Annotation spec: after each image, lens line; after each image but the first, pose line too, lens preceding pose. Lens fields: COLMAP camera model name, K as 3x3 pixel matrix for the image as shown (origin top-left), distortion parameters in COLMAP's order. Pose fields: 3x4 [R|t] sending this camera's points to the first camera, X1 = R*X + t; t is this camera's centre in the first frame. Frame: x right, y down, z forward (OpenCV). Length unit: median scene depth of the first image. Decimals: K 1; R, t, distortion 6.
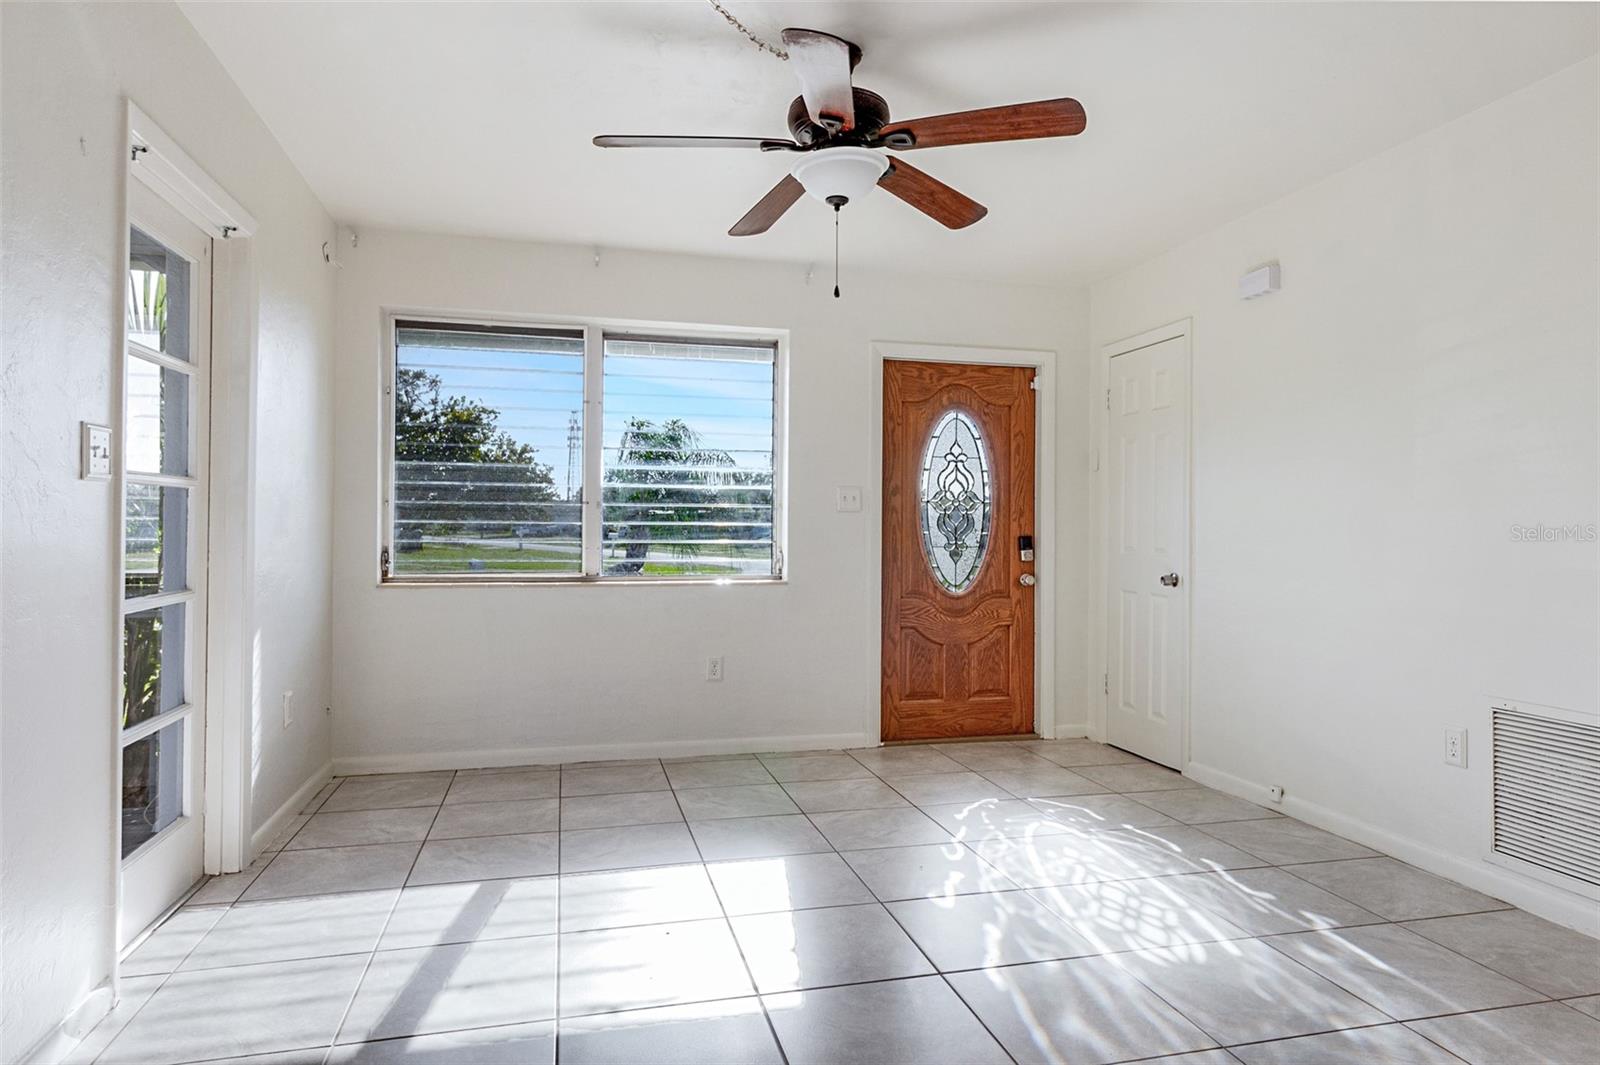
lens RADIAL K [[969.8, 0, 813.3], [0, 969.8, 518.4], [0, 0, 1]] dist [0.010490, -0.005204]
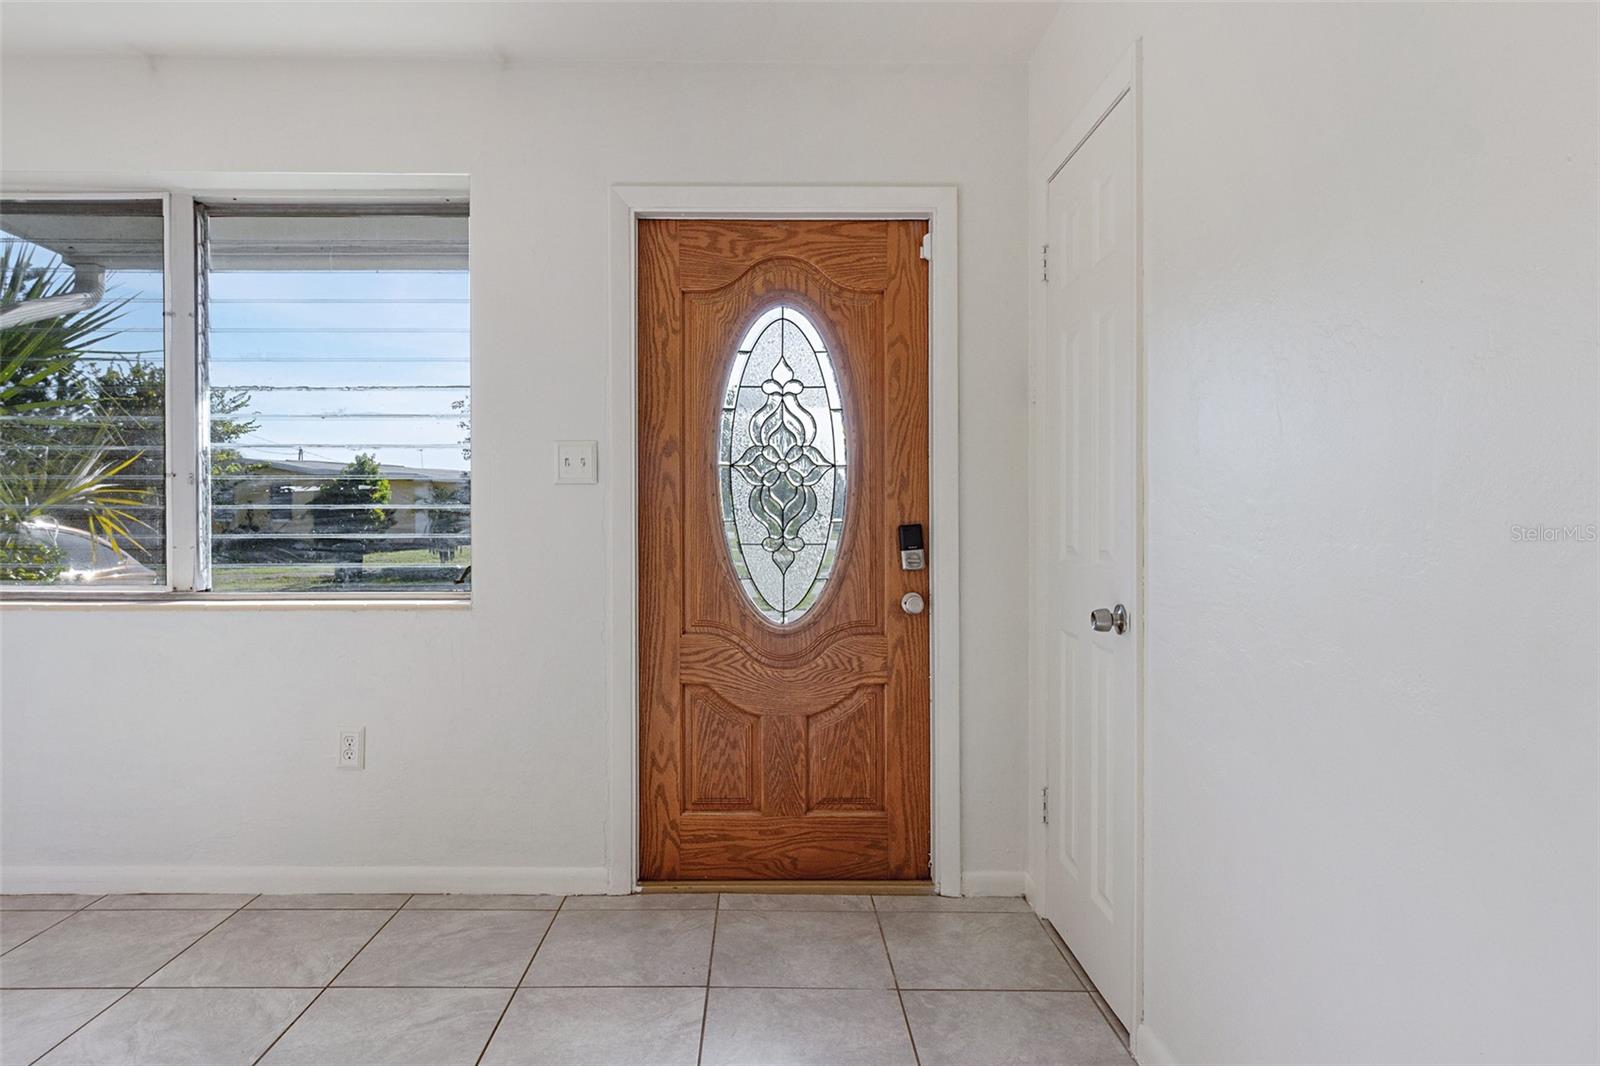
lens RADIAL K [[969.8, 0, 775.7], [0, 969.8, 514.2], [0, 0, 1]] dist [0.010490, -0.005204]
pose [[0.969163, -0.004867, -0.246371, 0.304520], [0.008711, 0.999857, 0.014515, 0.003451], [0.246265, -0.016213, 0.969067, 0.482023]]
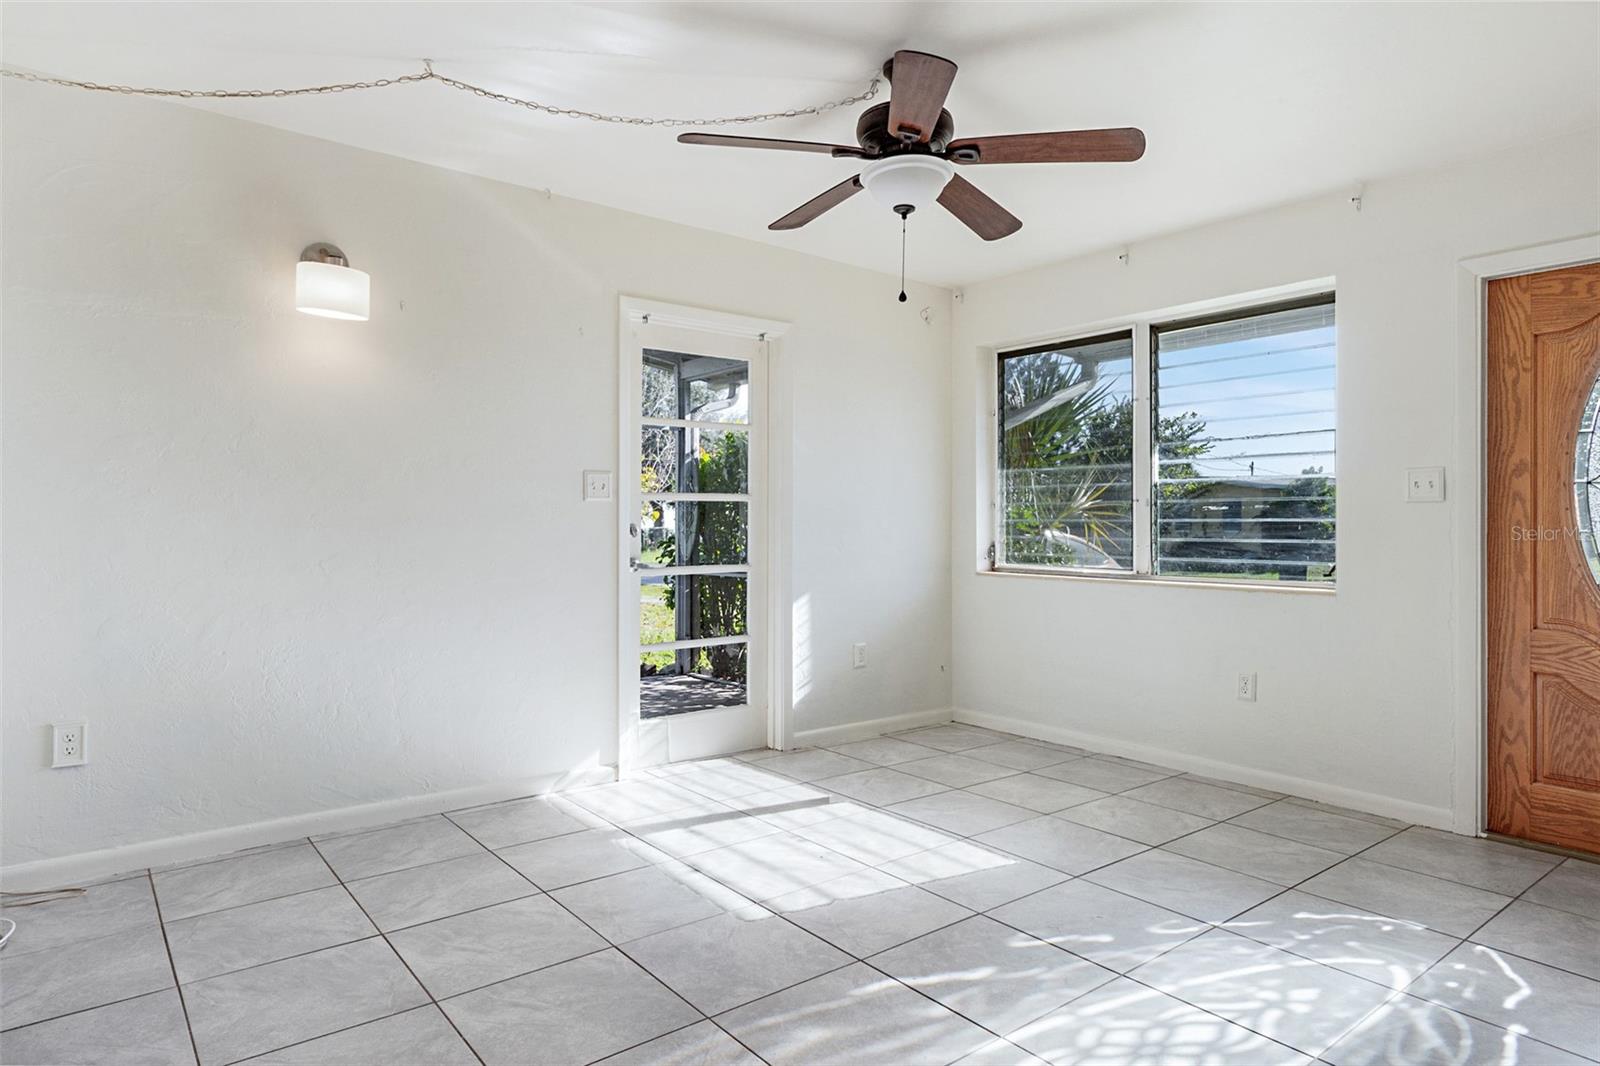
lens RADIAL K [[942.2, 0, 771.8], [0, 942.2, 531.7], [0, 0, 1]] dist [0.004978, -0.003302]
pose [[0.381350, 0.002549, -0.924427, 0.523505], [0.014746, 0.999852, 0.008840, 0.001599], [0.924313, -0.017003, 0.381256, 0.280239]]
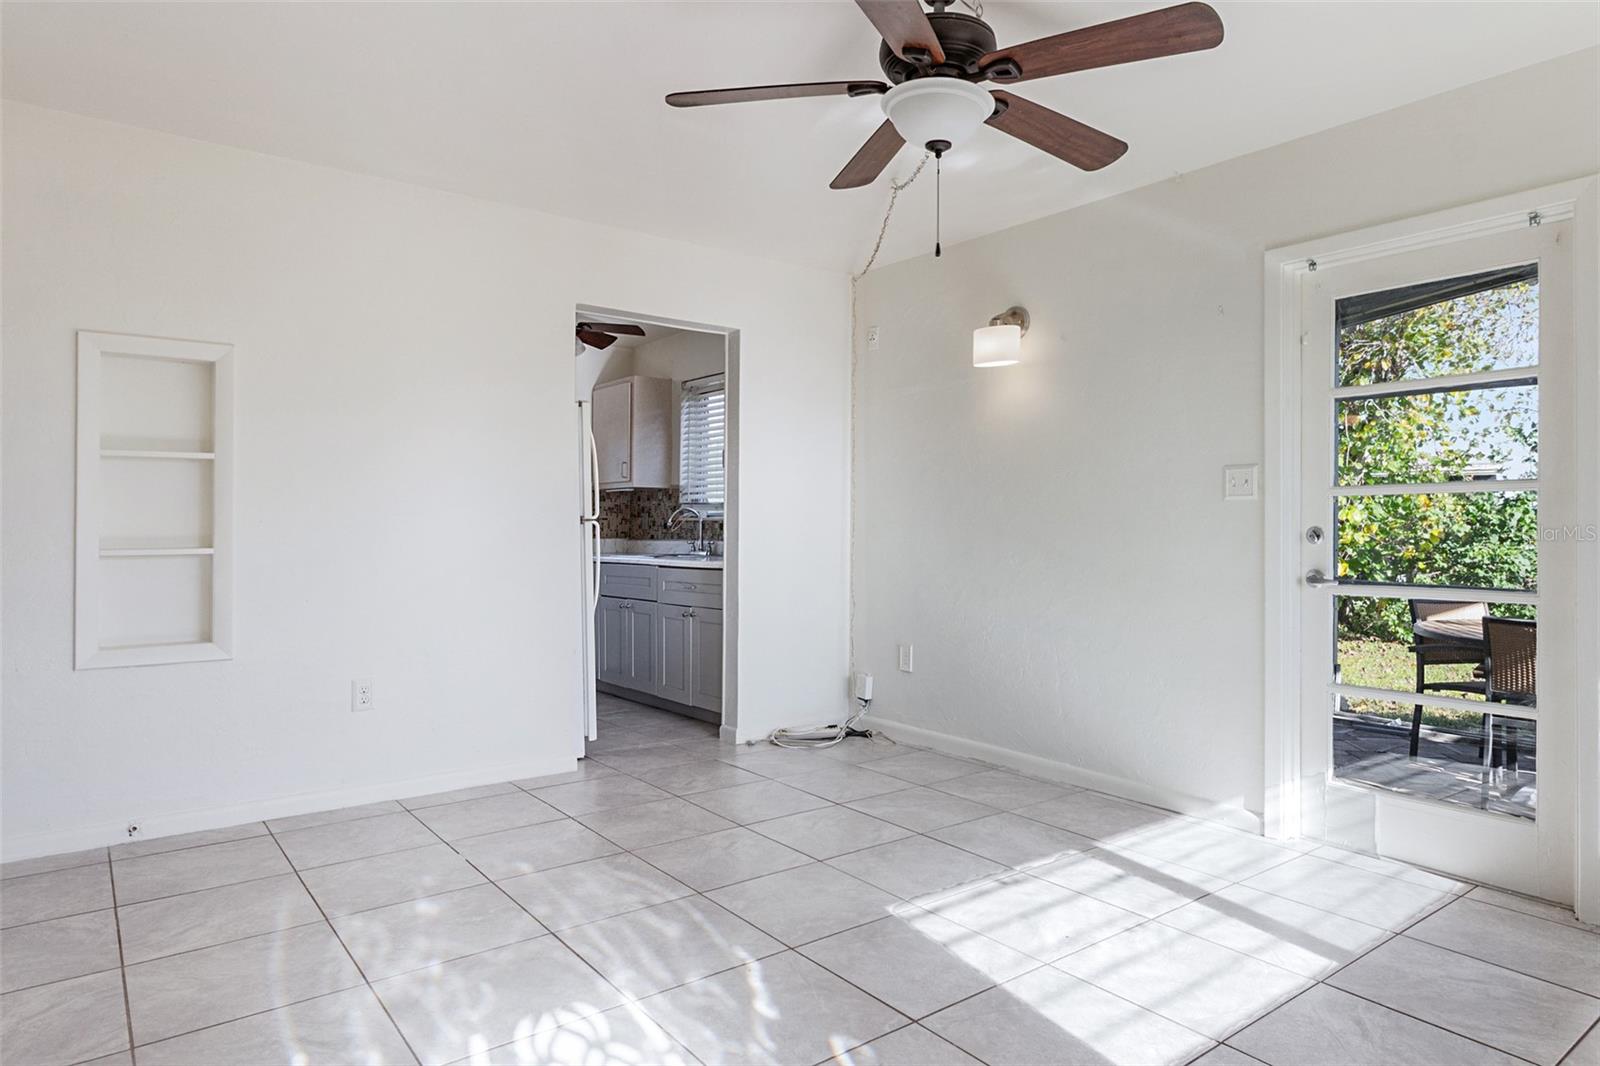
lens RADIAL K [[942.2, 0, 832.6], [0, 942.2, 529.5], [0, 0, 1]] dist [0.004978, -0.003302]
pose [[-0.911588, -0.011351, -0.410947, 0.266564], [-0.007777, 0.999916, -0.010366, 0.012329], [0.411031, -0.006254, -0.911600, 1.002532]]
